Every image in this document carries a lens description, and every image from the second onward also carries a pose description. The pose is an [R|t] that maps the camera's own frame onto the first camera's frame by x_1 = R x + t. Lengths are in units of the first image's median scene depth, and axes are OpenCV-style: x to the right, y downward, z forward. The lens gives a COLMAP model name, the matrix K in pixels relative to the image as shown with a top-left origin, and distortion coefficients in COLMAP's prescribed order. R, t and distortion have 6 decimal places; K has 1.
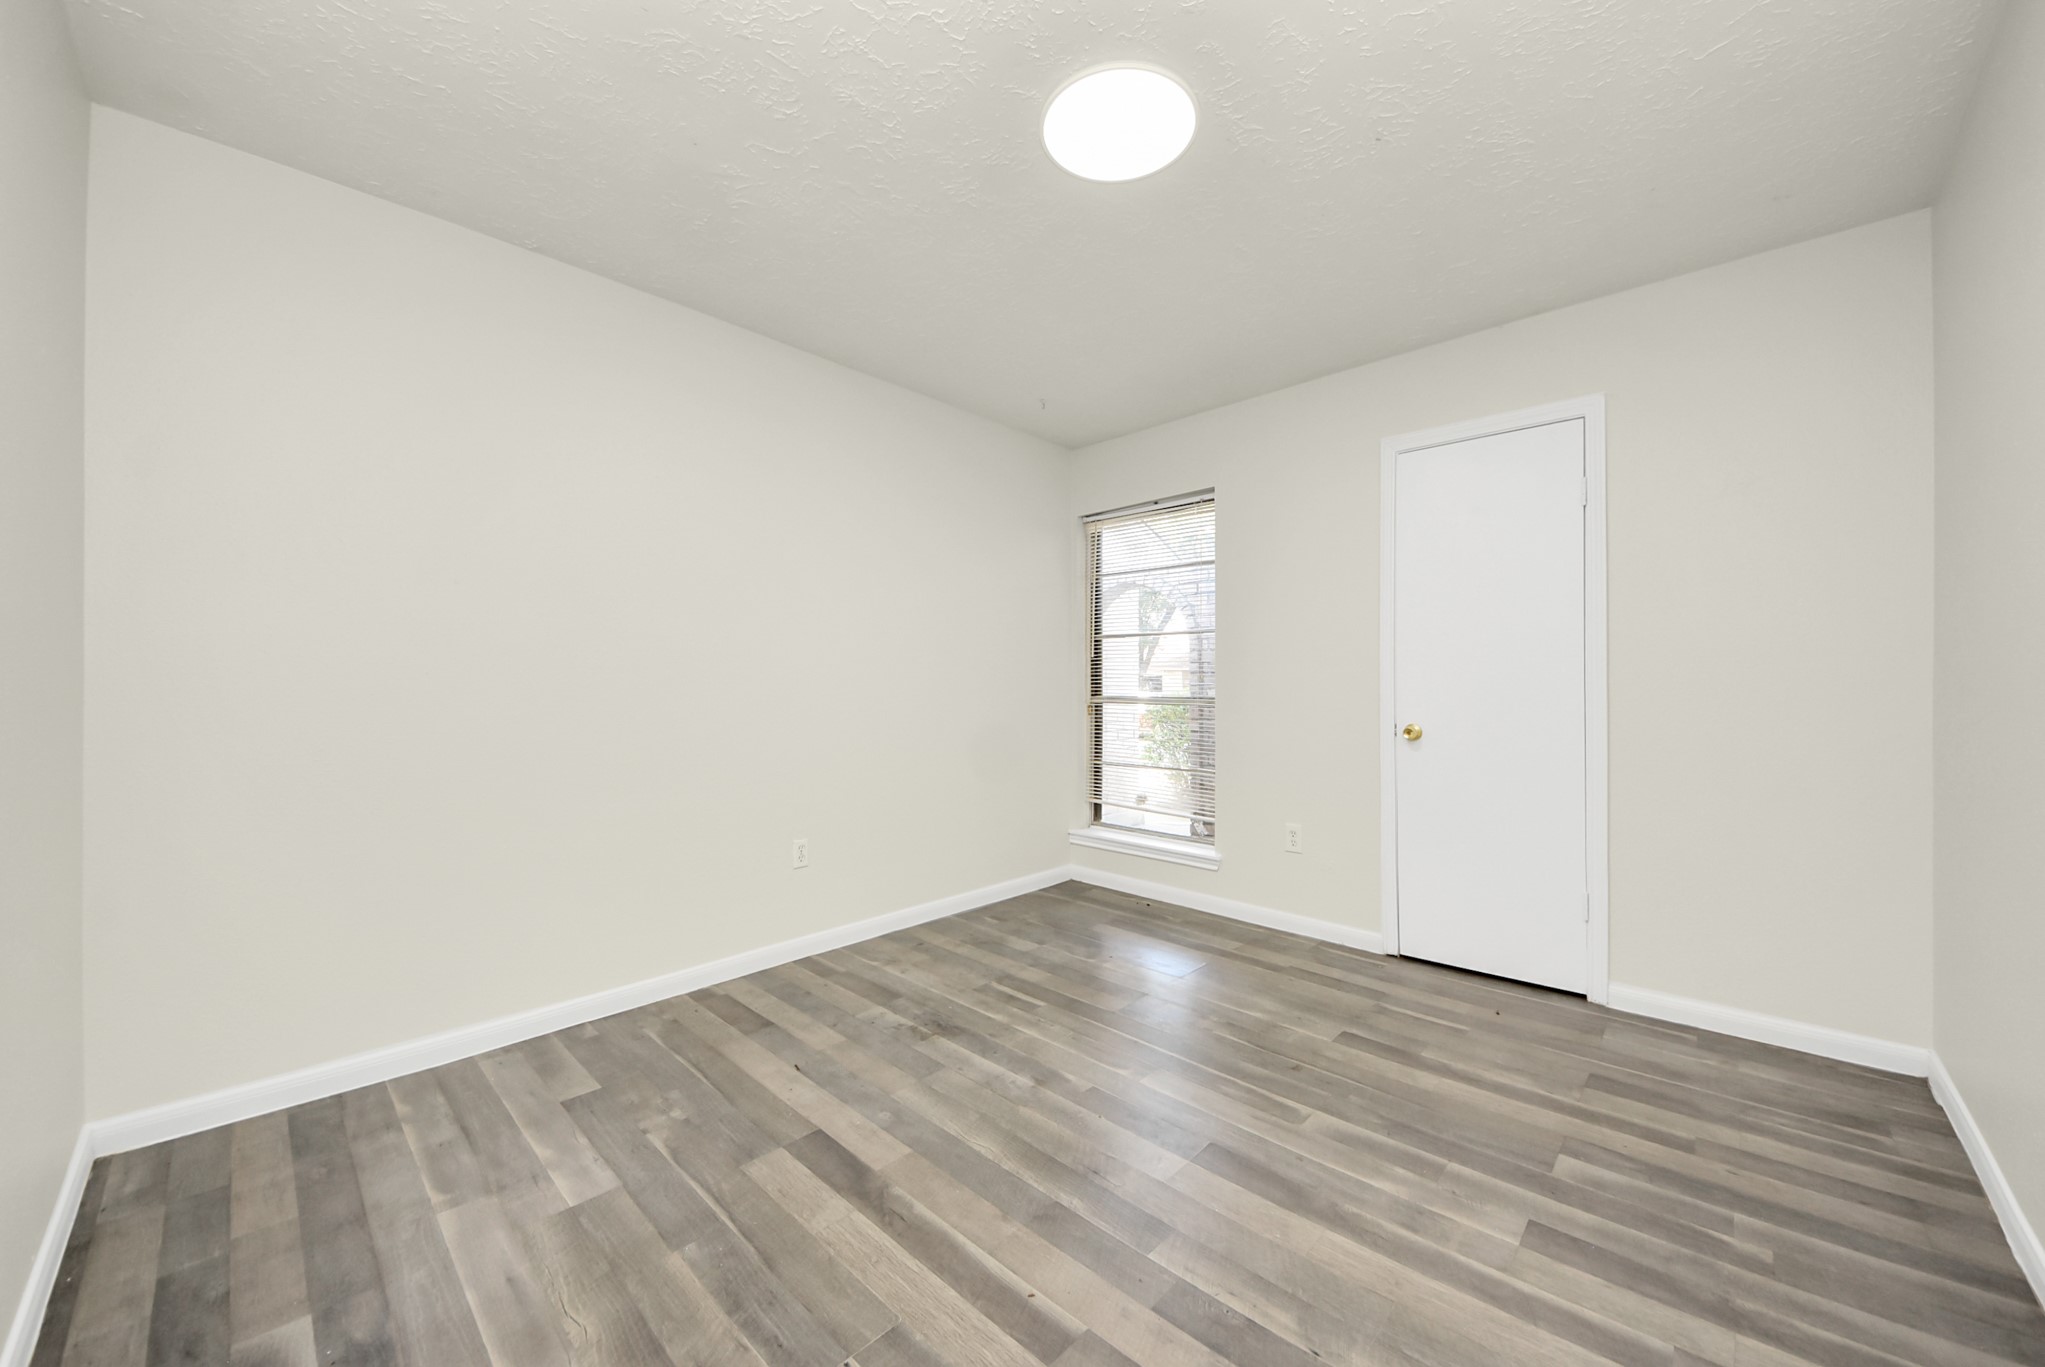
lens RADIAL K [[742.0, 0, 1048.2], [0, 742.0, 685.9], [0, 0, 1]] dist [0.040485, -0.026056]
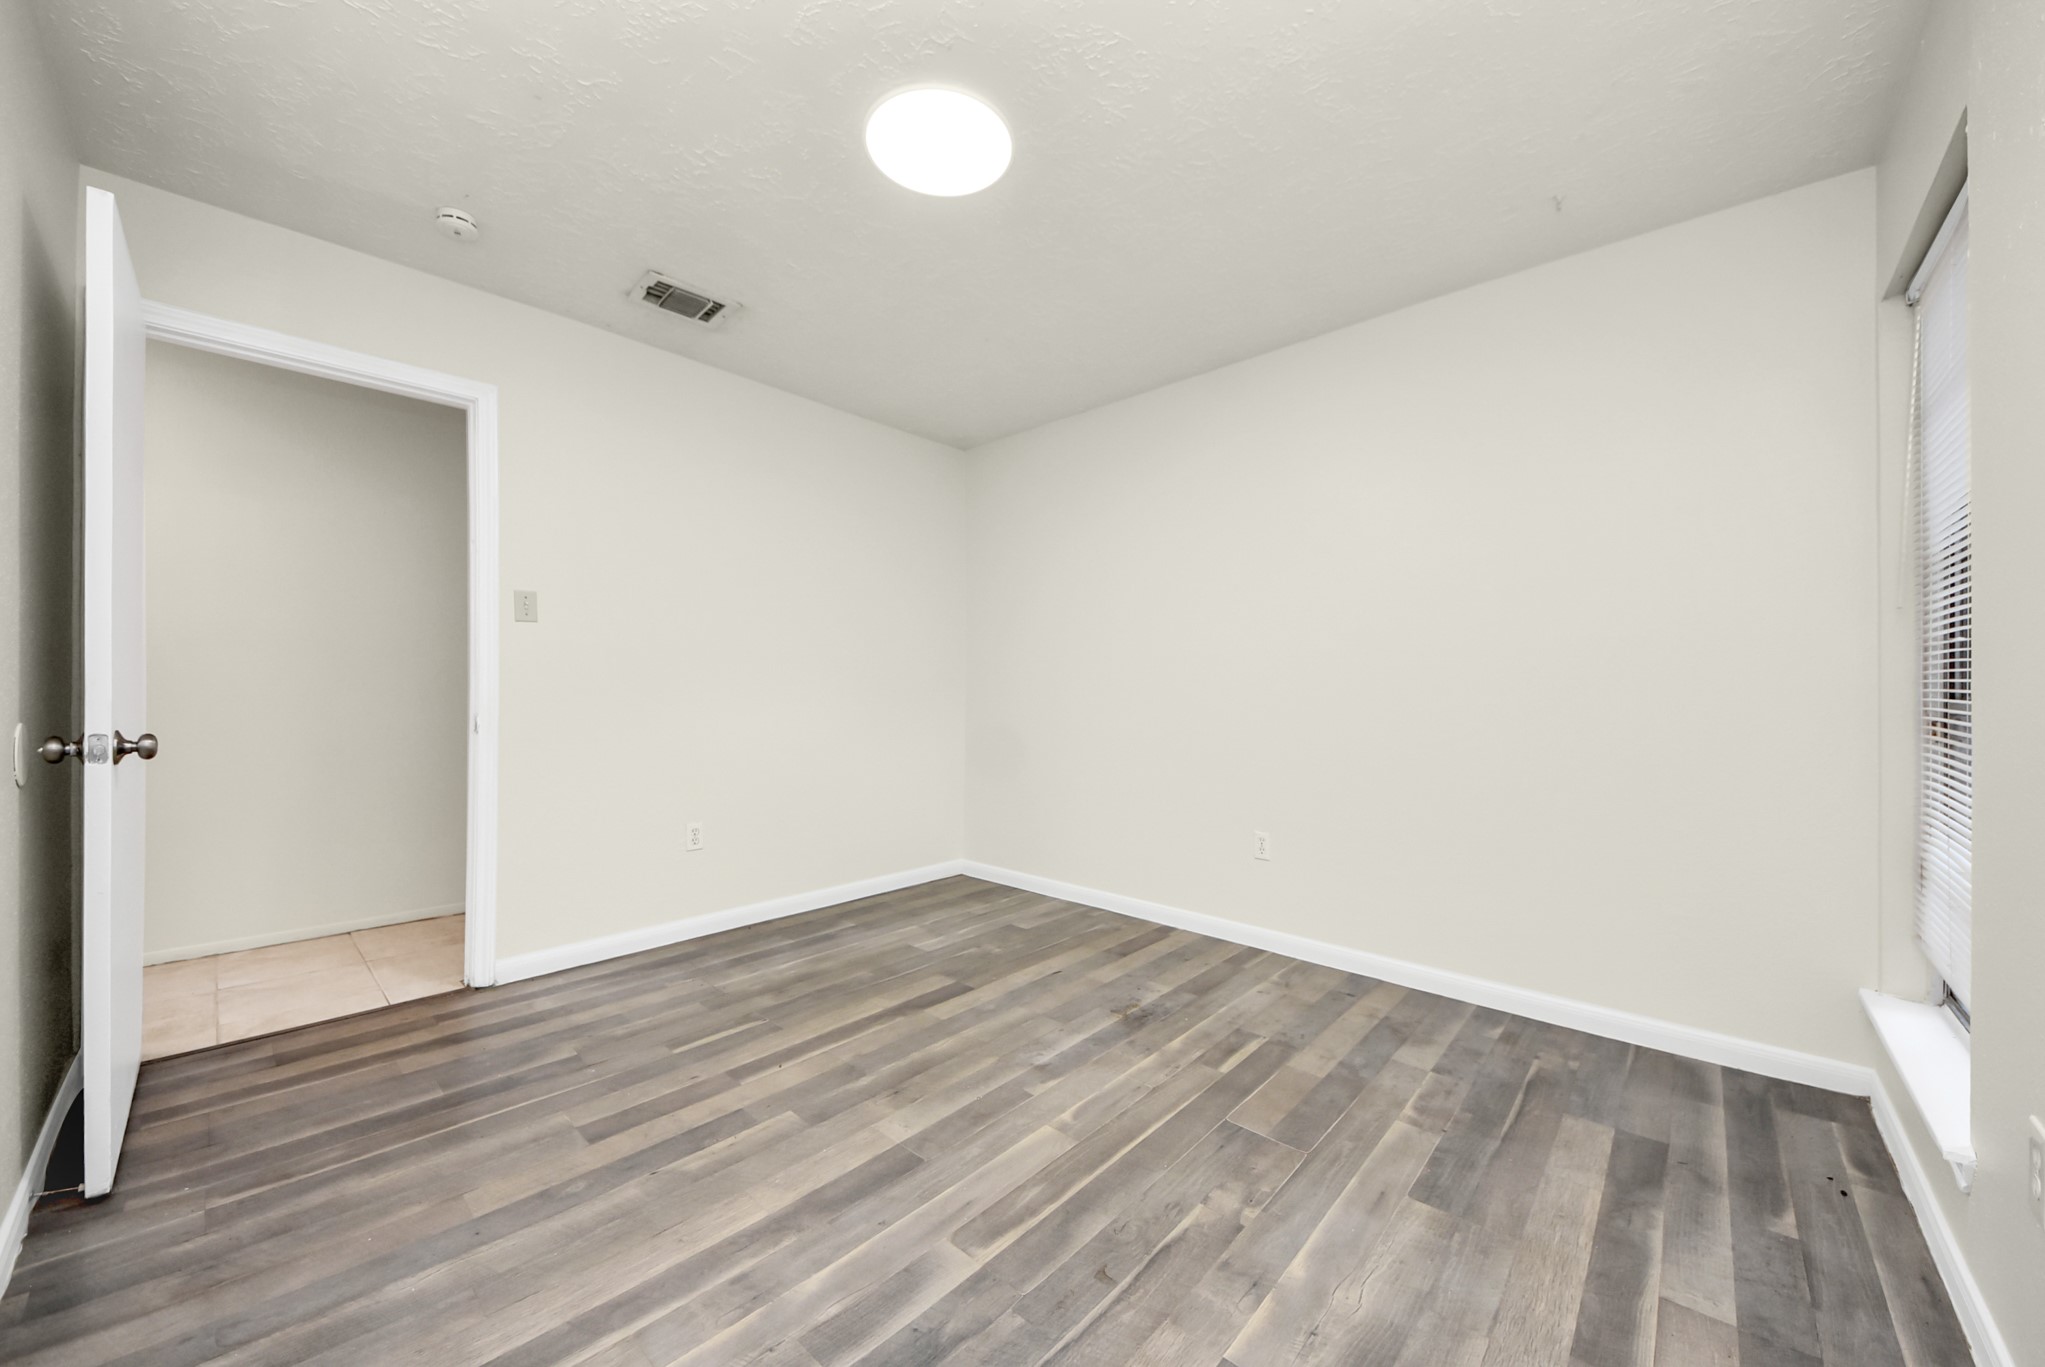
lens RADIAL K [[742.0, 0, 1048.2], [0, 742.0, 685.9], [0, 0, 1]] dist [0.040485, -0.026056]
pose [[0.031866, -0.006705, -0.999470, 1.000749], [-0.009312, 0.999932, -0.007005, 0.015243], [0.999449, 0.009531, 0.031802, 0.960402]]
